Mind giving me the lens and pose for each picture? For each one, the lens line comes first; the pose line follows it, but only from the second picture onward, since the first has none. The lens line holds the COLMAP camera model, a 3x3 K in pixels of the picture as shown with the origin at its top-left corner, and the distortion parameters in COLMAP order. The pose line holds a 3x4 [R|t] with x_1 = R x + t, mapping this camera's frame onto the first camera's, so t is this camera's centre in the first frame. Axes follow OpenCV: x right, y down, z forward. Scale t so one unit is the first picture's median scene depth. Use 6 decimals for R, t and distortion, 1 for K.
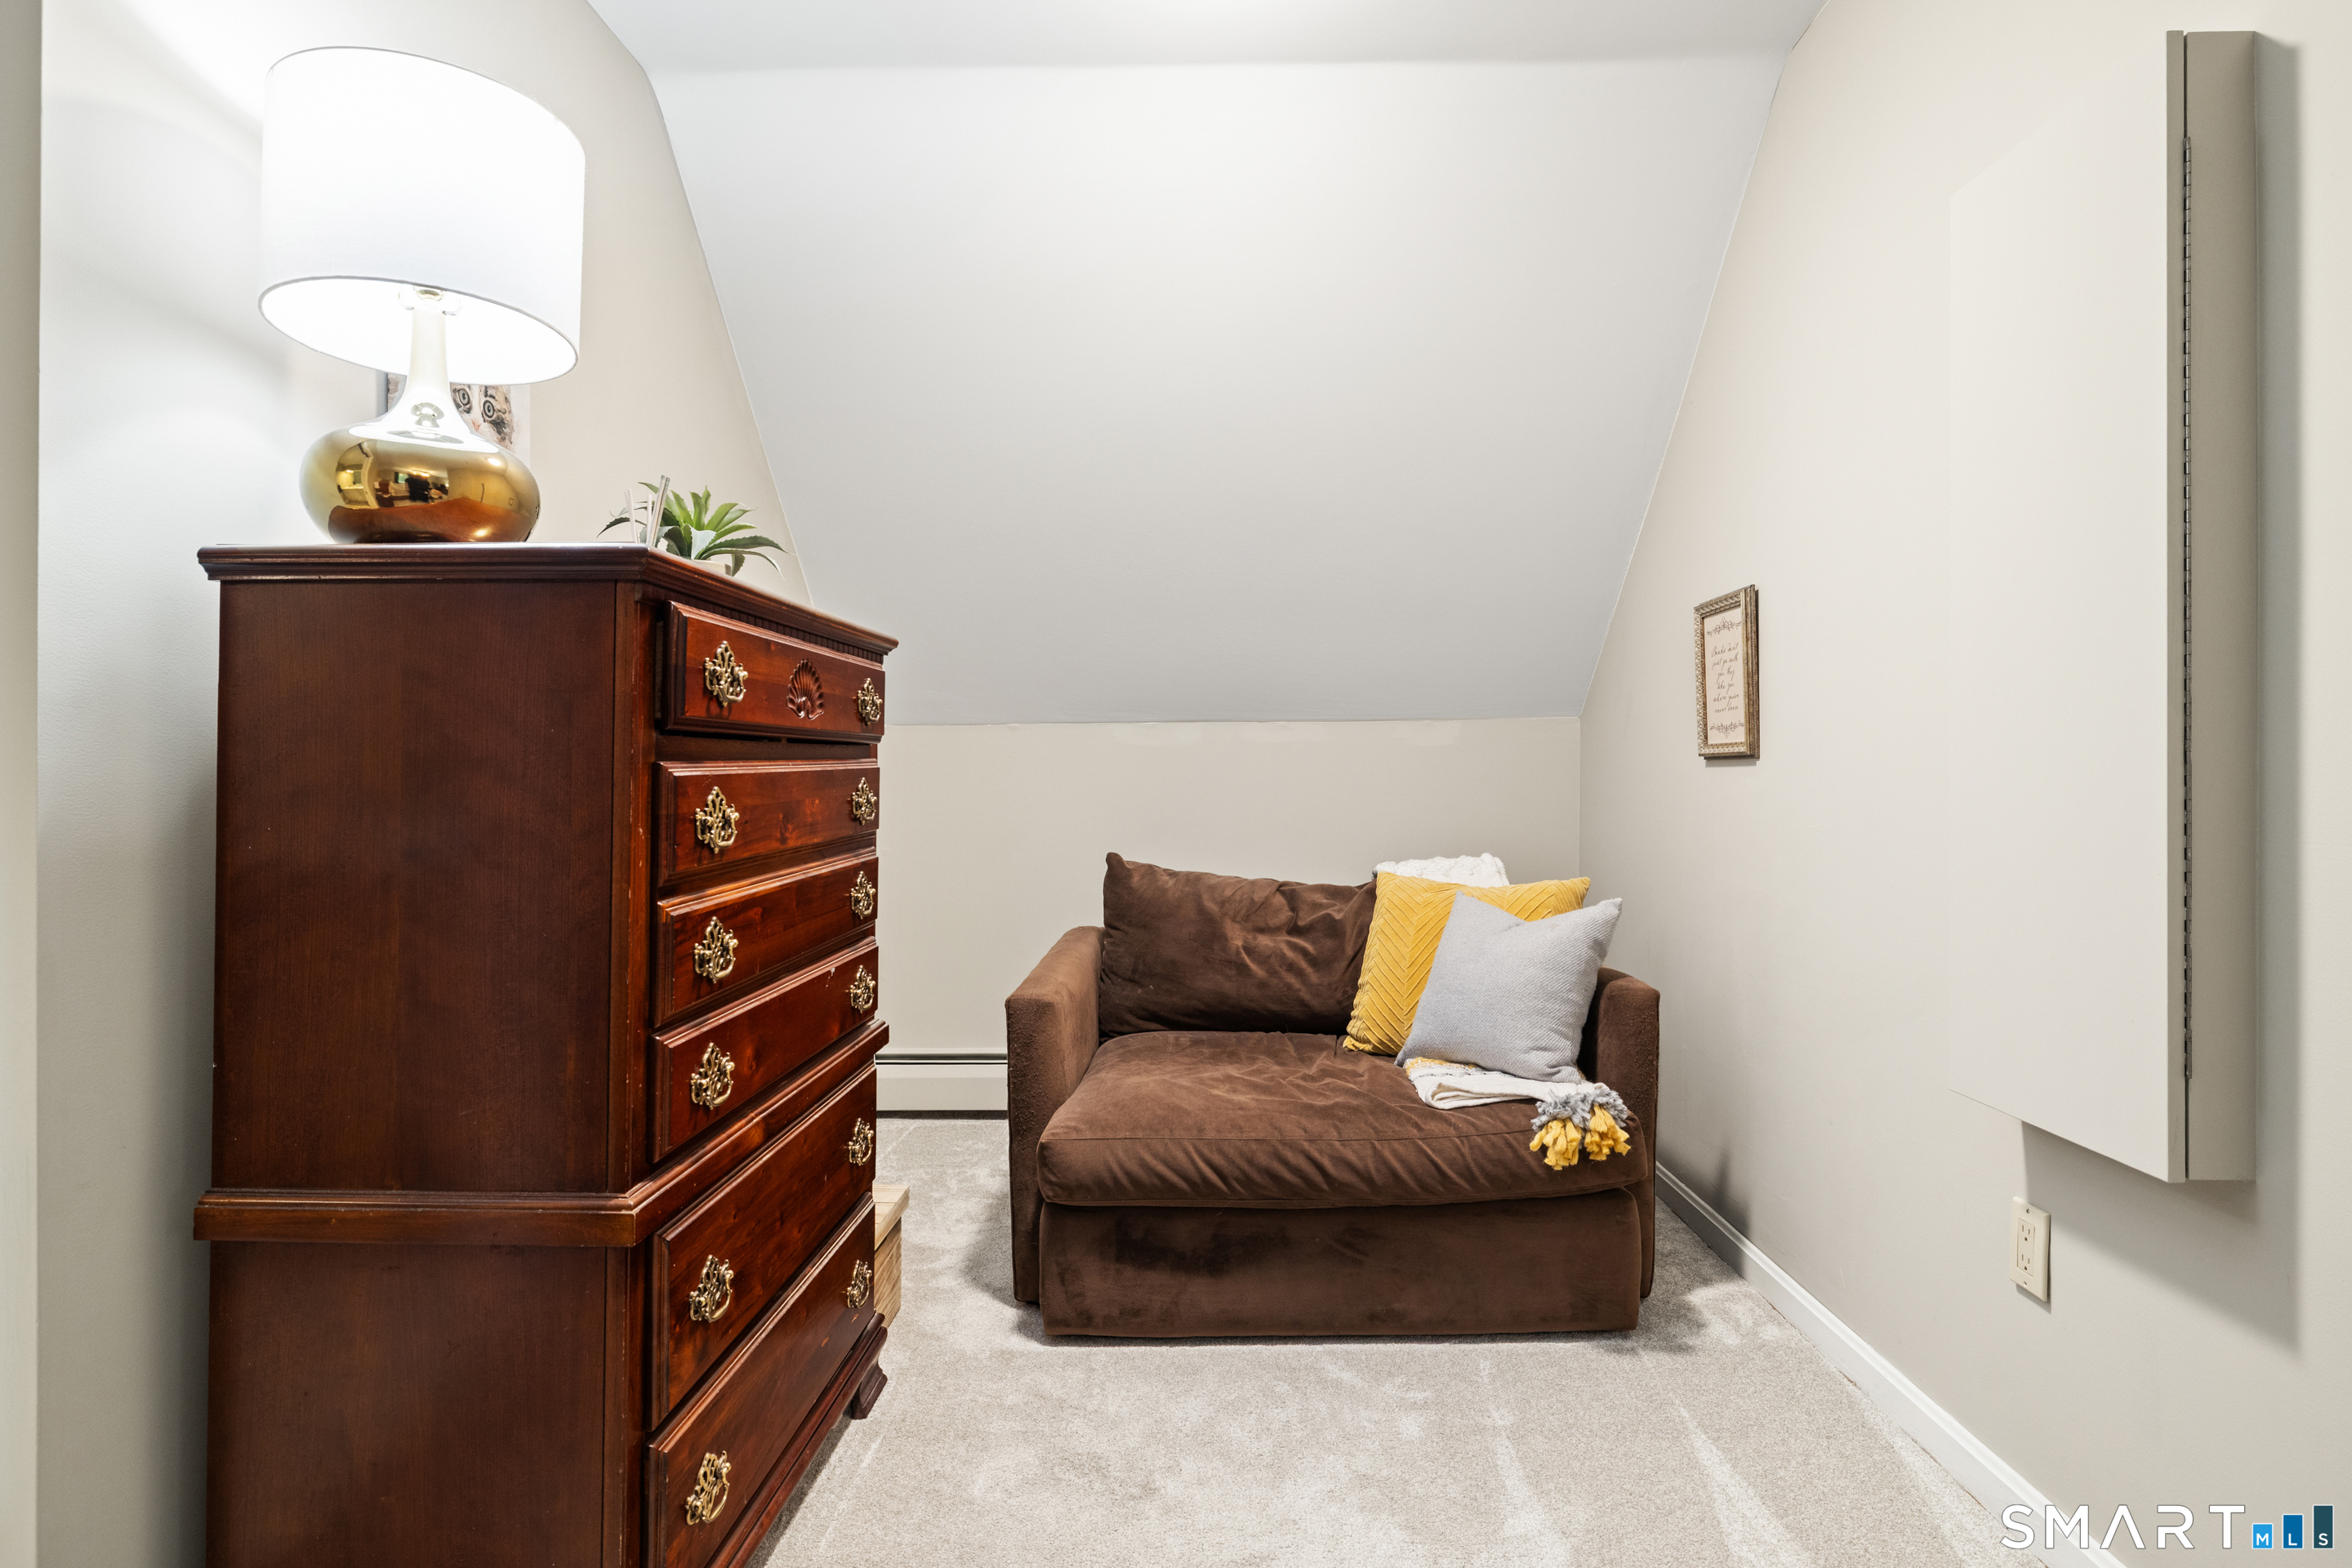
lens RADIAL K [[1325.7, 0, 1176.0], [0, 1325.7, 784.0], [0, 0, 1]] dist [0.005309, 0.001159]
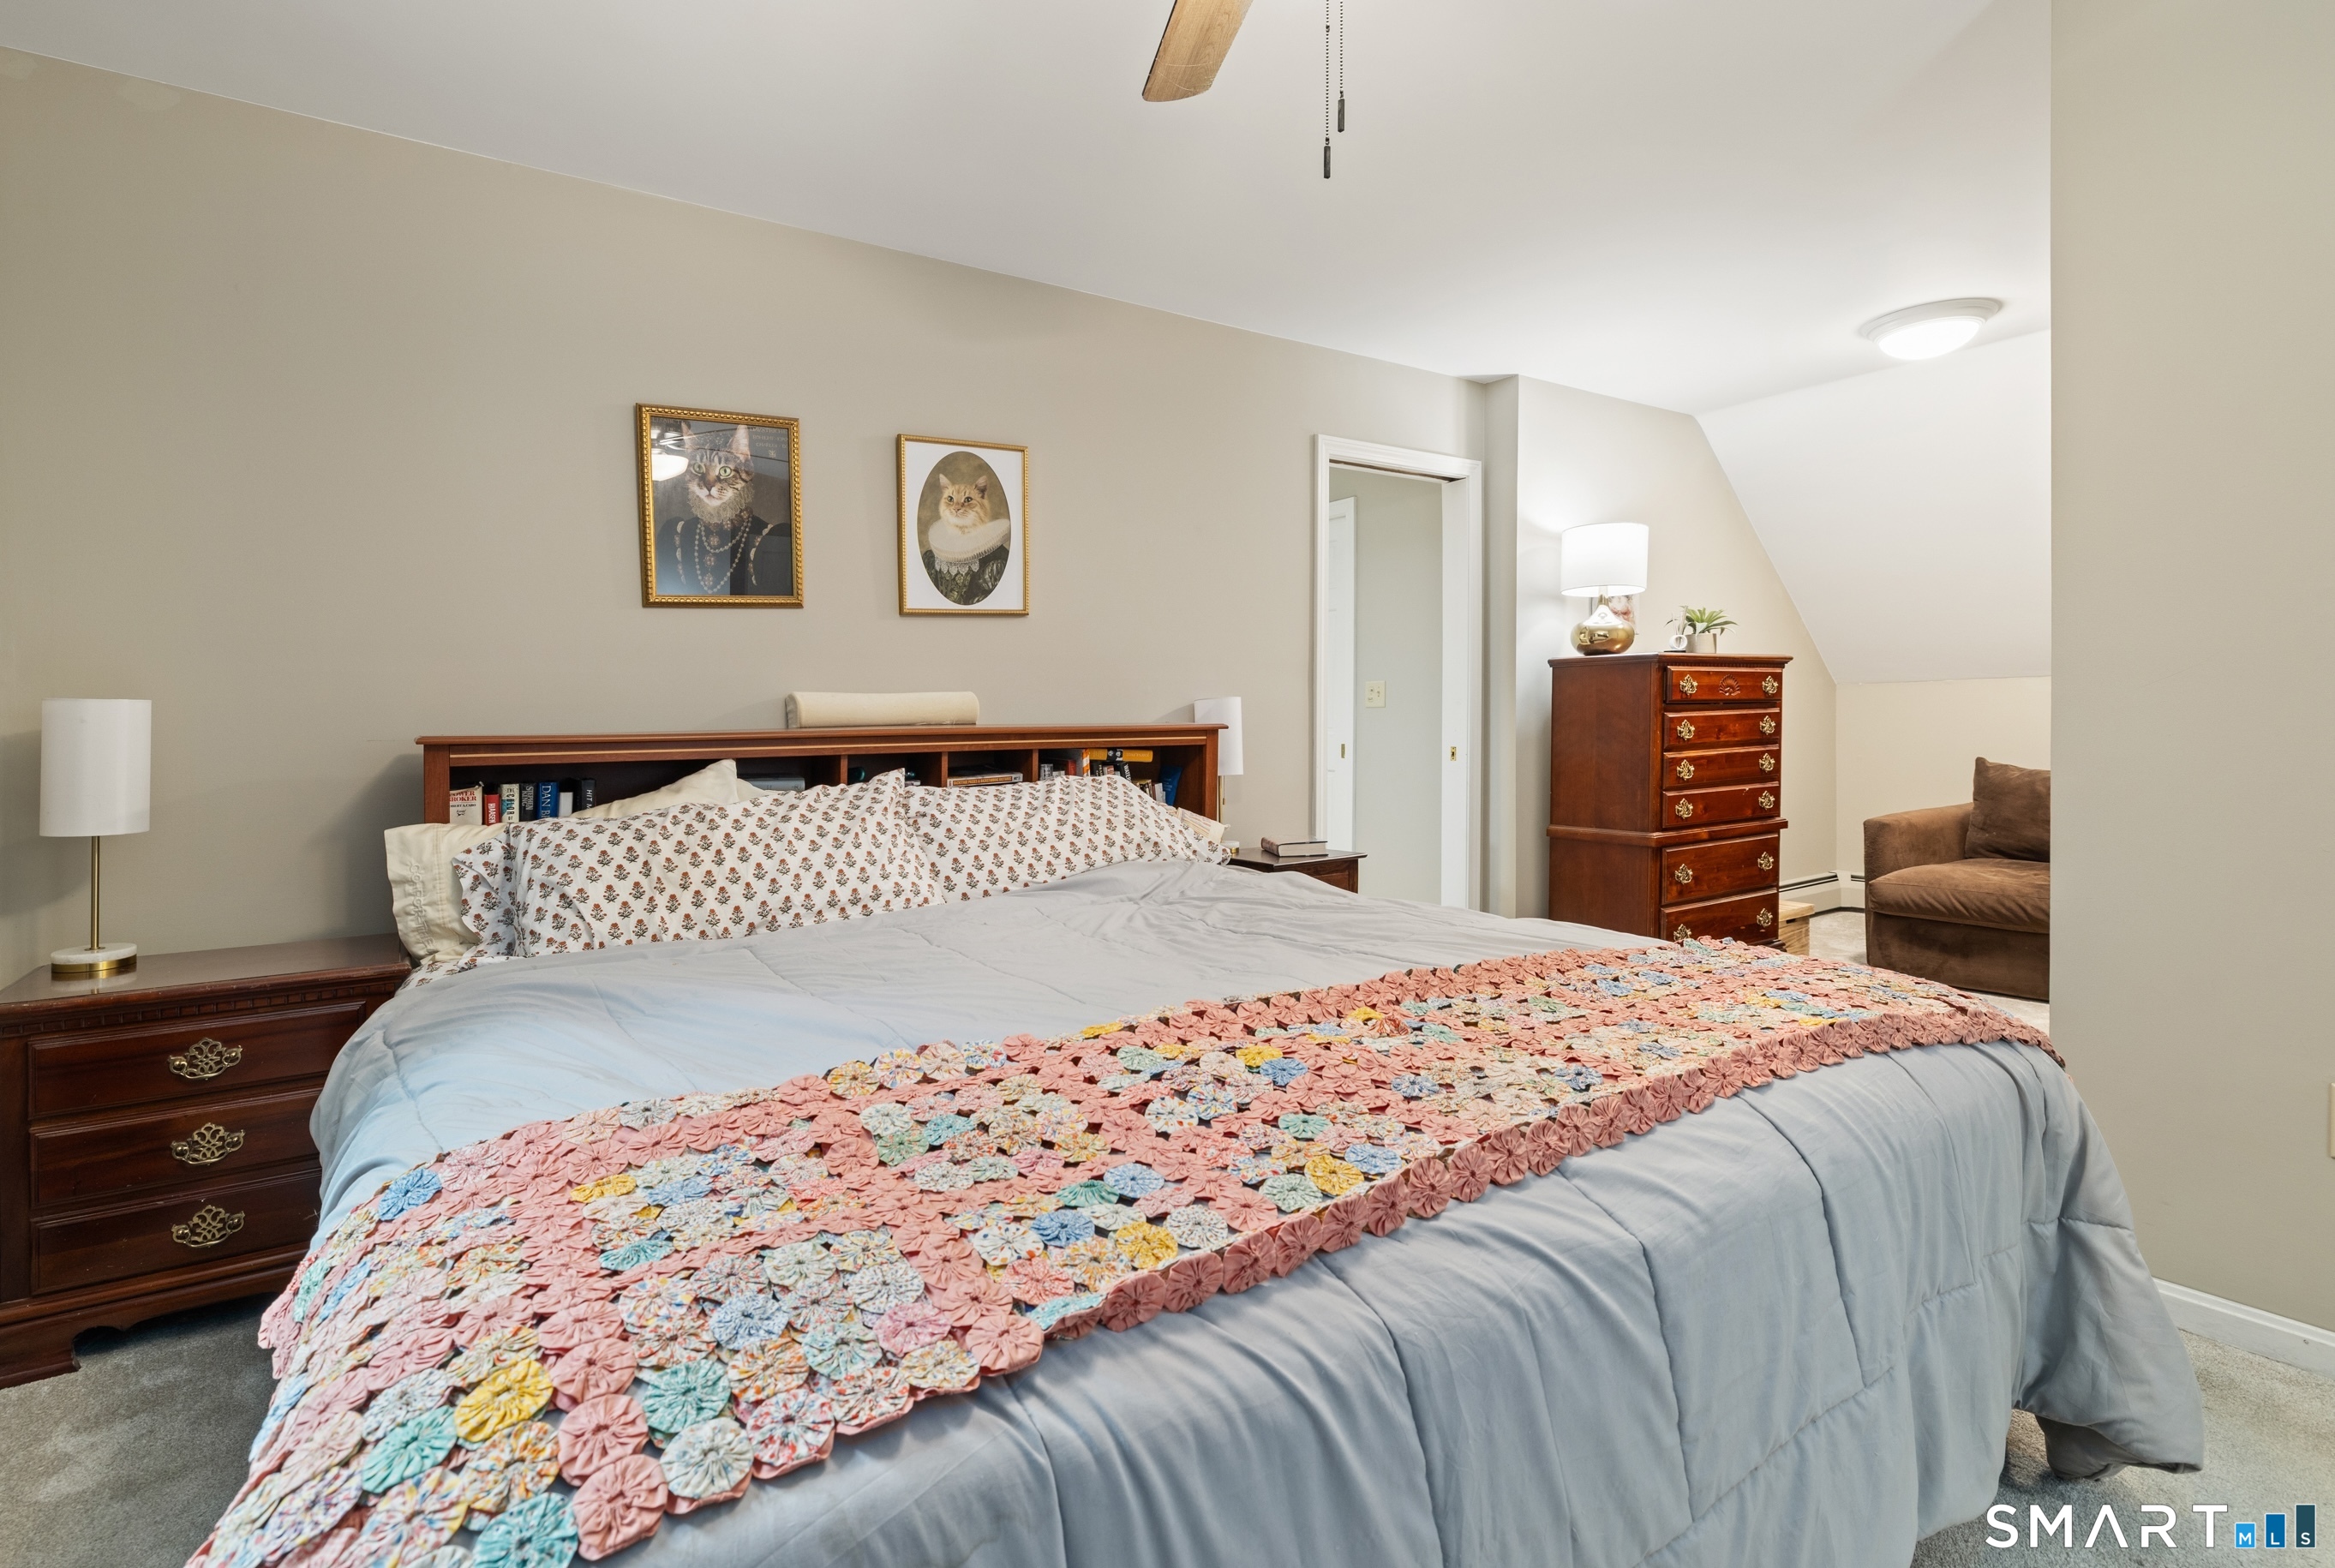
lens RADIAL K [[1077.9, 0, 1173.7], [0, 1077.9, 765.2], [0, 0, 1]] dist [-0.000109, 0.000867]
pose [[0.615530, 0.022737, -0.787786, 0.933096], [0.008231, 0.999344, 0.035275, 0.009517], [0.788071, -0.028197, 0.614939, -1.561597]]
